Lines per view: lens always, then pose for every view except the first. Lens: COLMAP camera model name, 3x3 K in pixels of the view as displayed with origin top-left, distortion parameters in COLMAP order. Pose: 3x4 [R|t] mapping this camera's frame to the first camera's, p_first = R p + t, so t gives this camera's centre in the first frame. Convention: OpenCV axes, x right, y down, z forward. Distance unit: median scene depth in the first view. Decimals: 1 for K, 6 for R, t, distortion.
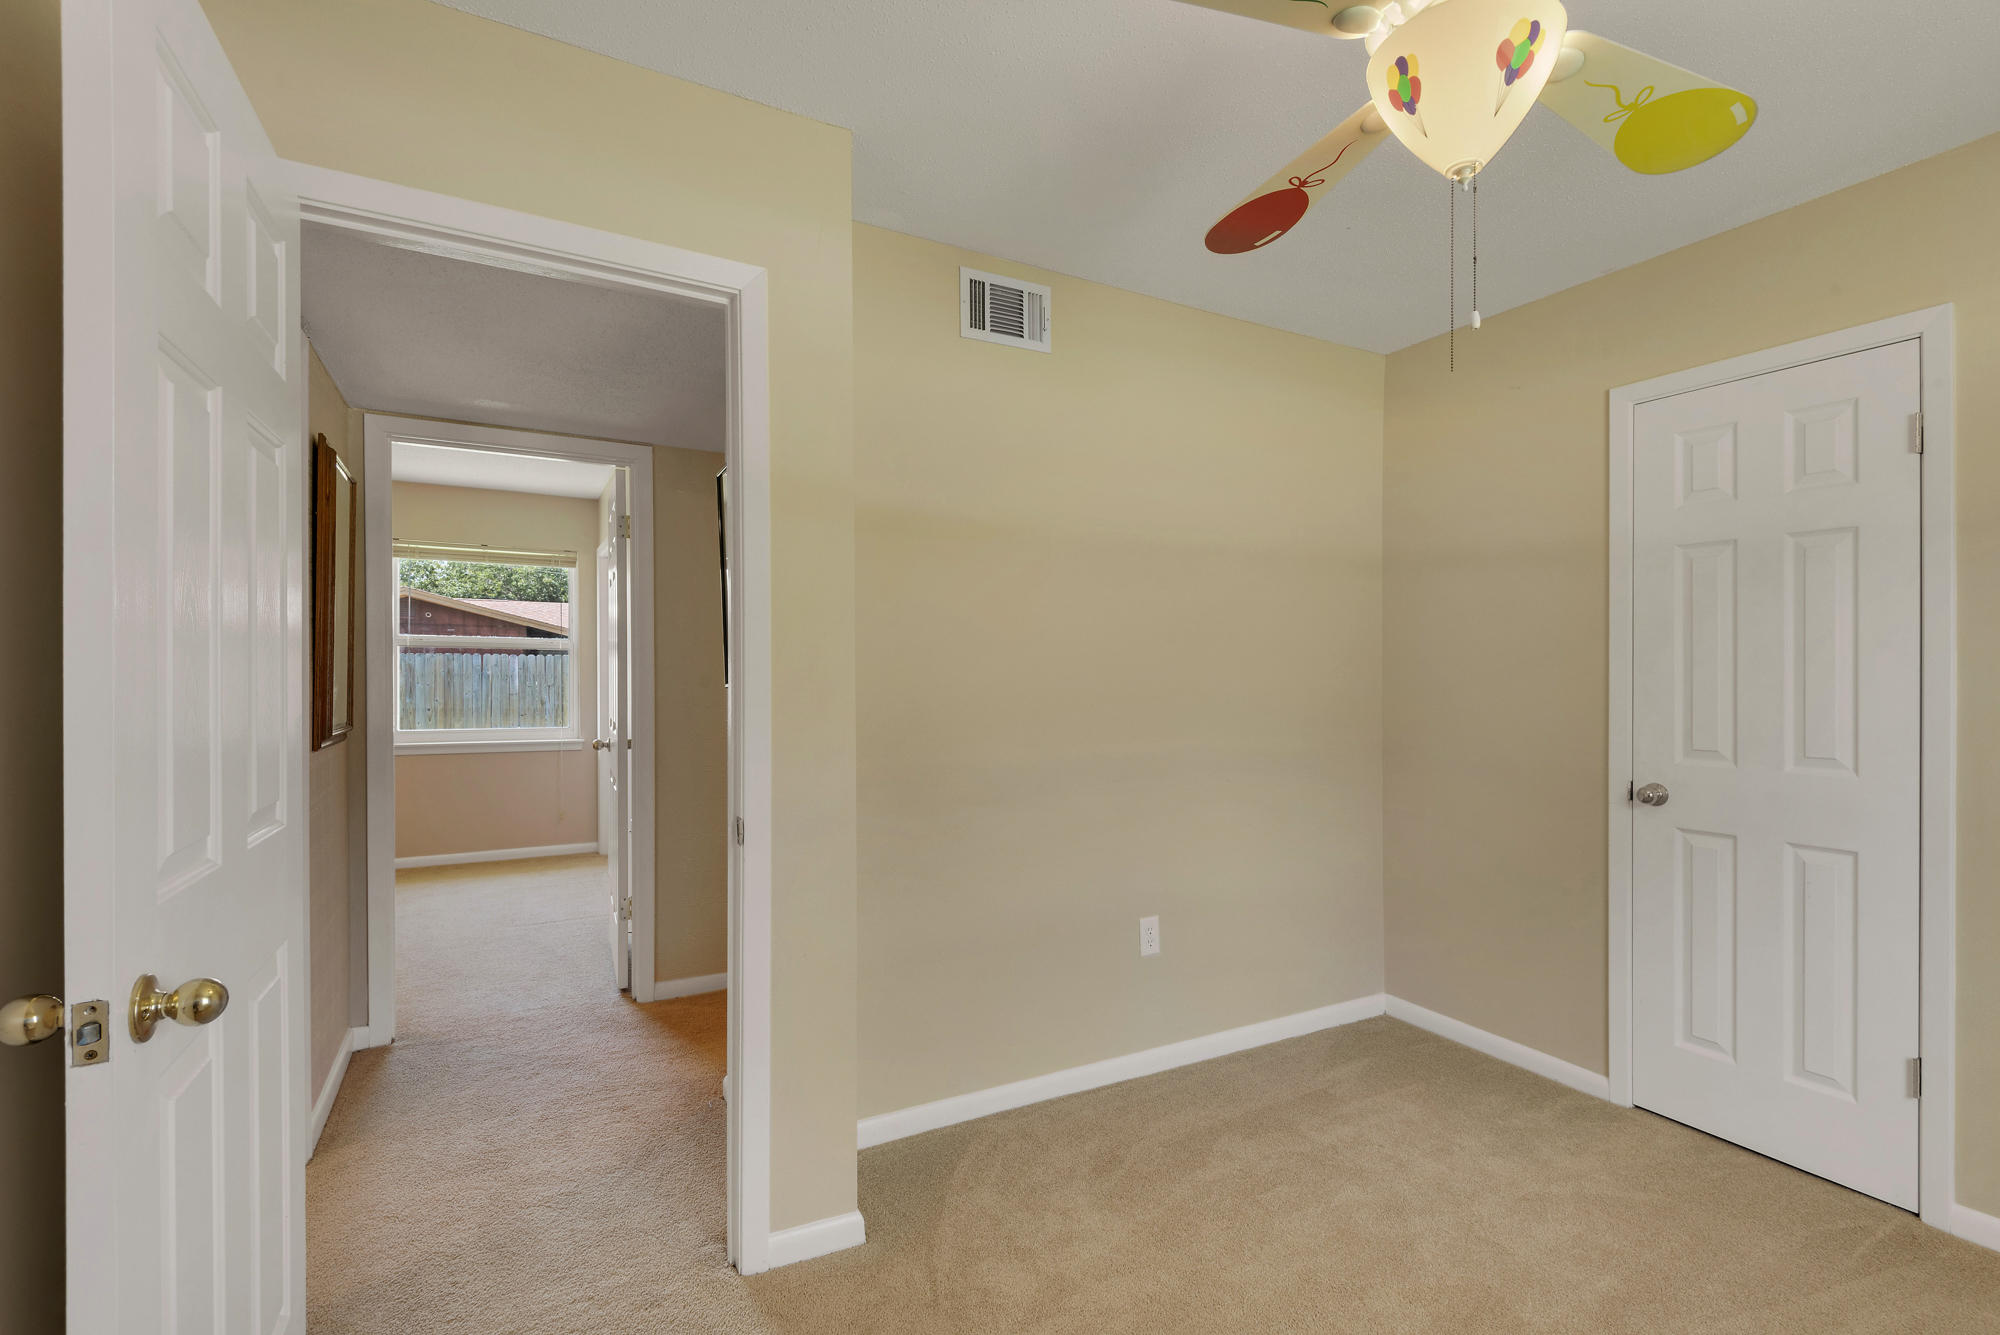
lens RADIAL K [[904.0, 0, 1012.5], [0, 904.0, 674.9], [0, 0, 1]] dist [0.030652, -0.018747]
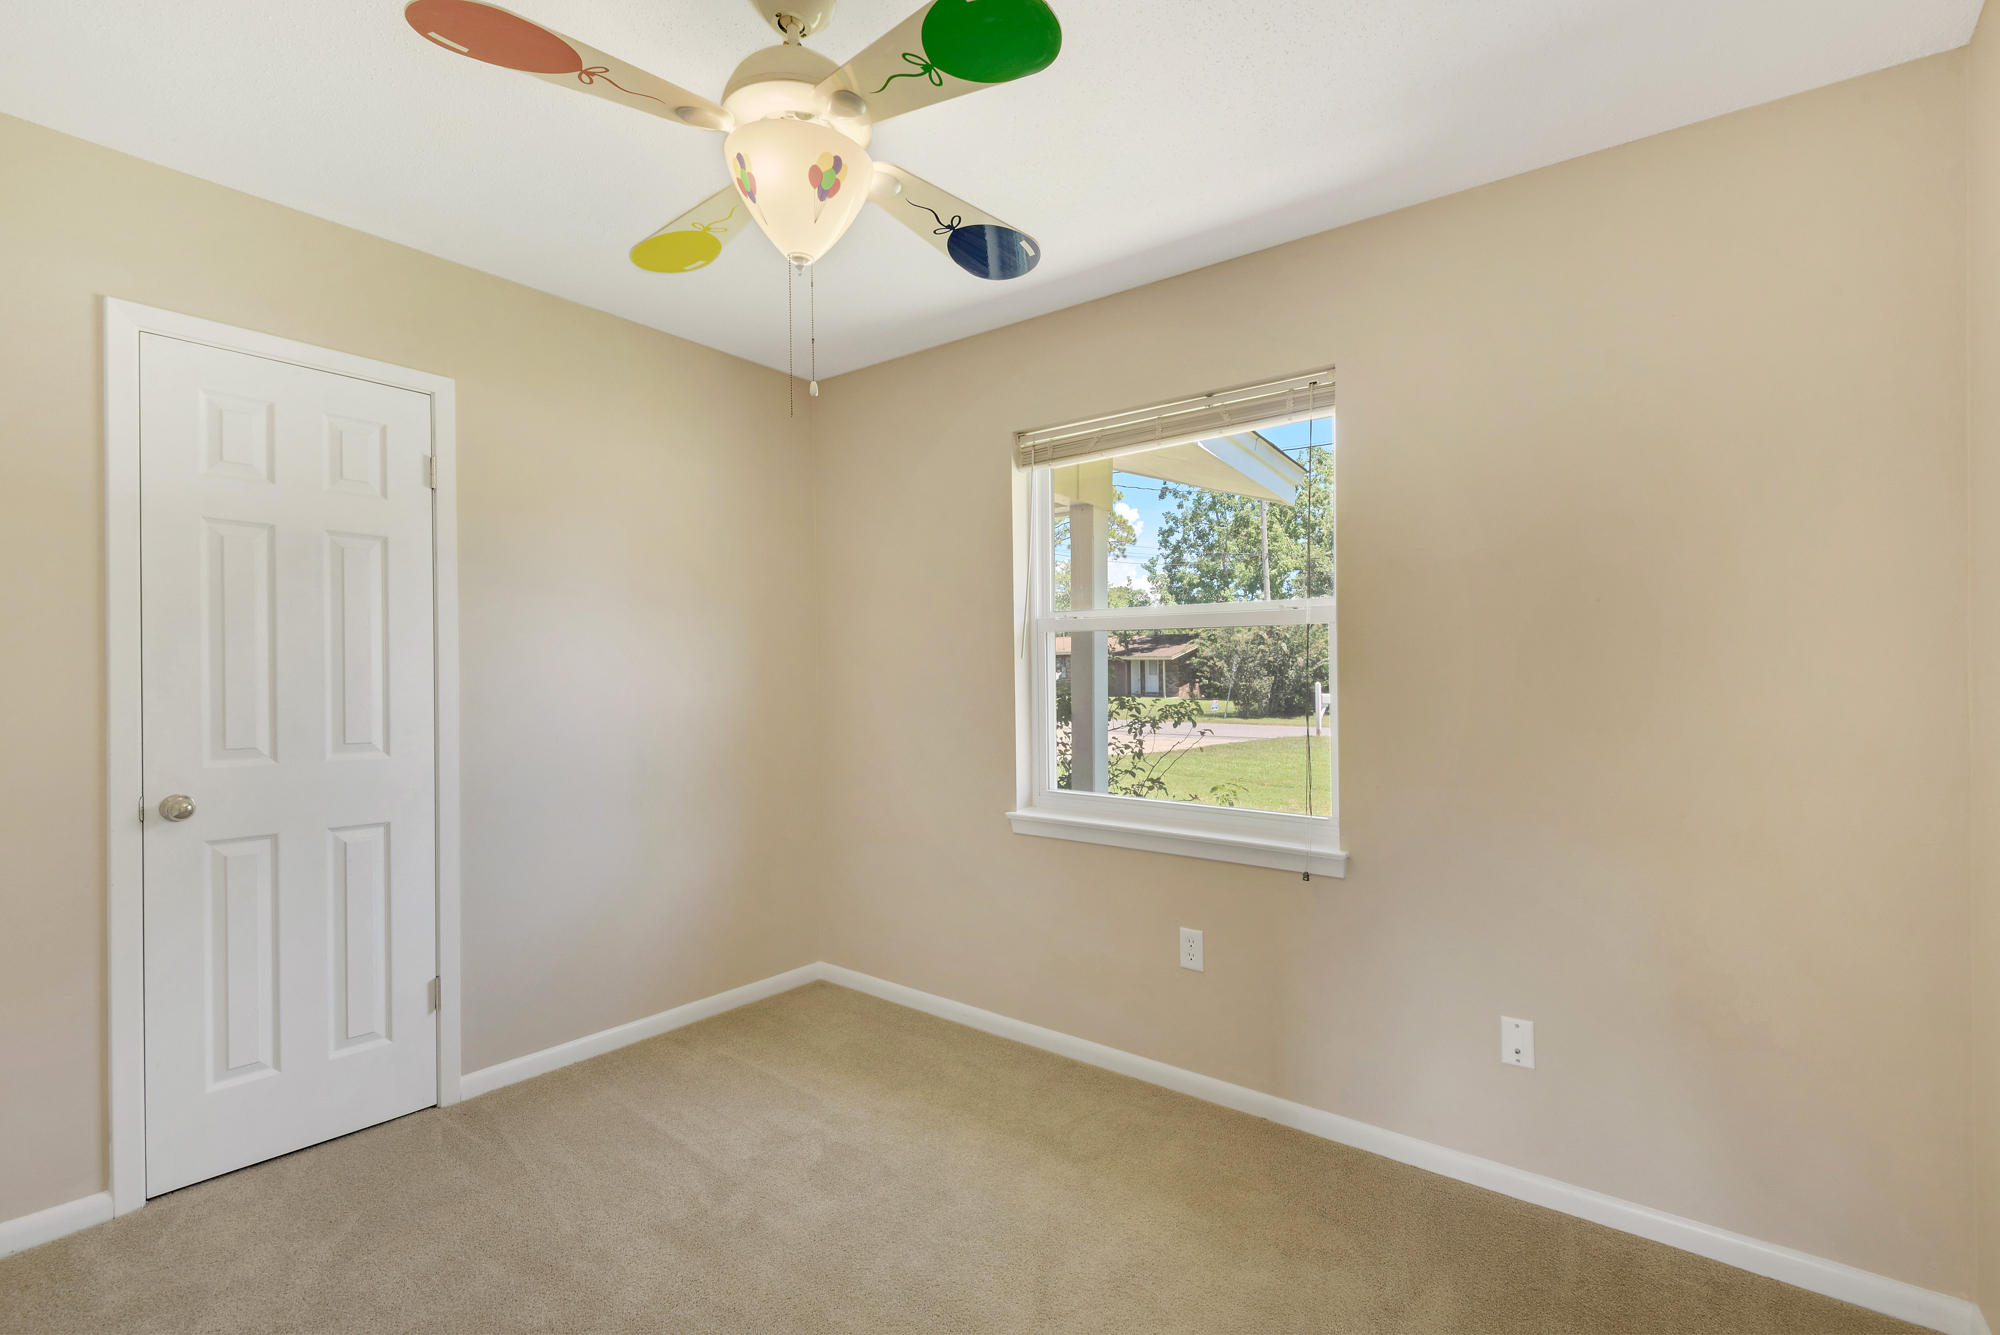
lens RADIAL K [[894.2, 0, 995.9], [0, 894.2, 654.6], [0, 0, 1]] dist [-0.002096, -0.000740]
pose [[-0.370865, 0.013688, 0.928586, -0.332936], [-0.004422, 0.999854, -0.016505, -0.000165], [-0.928676, -0.010227, -0.370750, 0.601104]]
